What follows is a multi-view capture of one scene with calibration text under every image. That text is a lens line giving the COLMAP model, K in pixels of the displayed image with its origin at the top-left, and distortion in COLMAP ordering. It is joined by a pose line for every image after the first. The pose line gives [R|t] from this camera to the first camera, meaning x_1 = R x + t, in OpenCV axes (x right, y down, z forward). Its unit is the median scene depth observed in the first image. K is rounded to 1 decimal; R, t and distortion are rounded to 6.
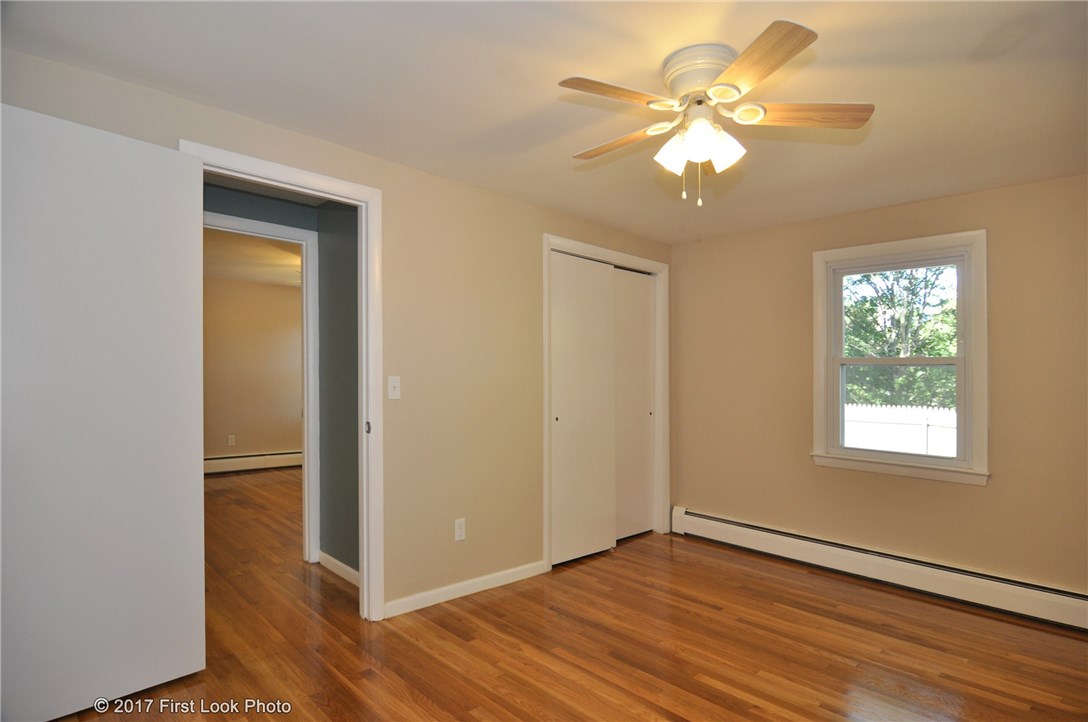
lens RADIAL K [[610.6, 0, 525.0], [0, 610.6, 358.7], [0, 0, 1]] dist [-0.003059, -0.000643]
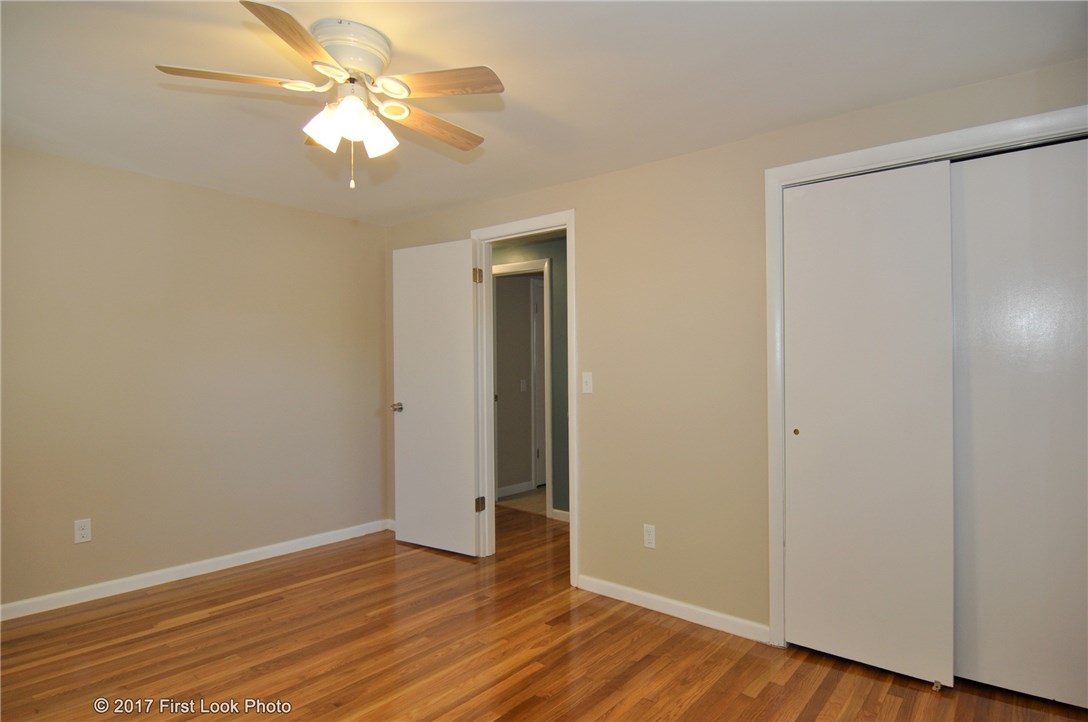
lens RADIAL K [[587.3, 0, 544.0], [0, 587.3, 361.0], [0, 0, 1]] dist [-0.006815, -0.002320]
pose [[0.119614, -0.033821, -0.992244, 0.813421], [0.029859, 0.999090, -0.030455, 0.038369], [0.992371, -0.025985, 0.120515, 0.783828]]
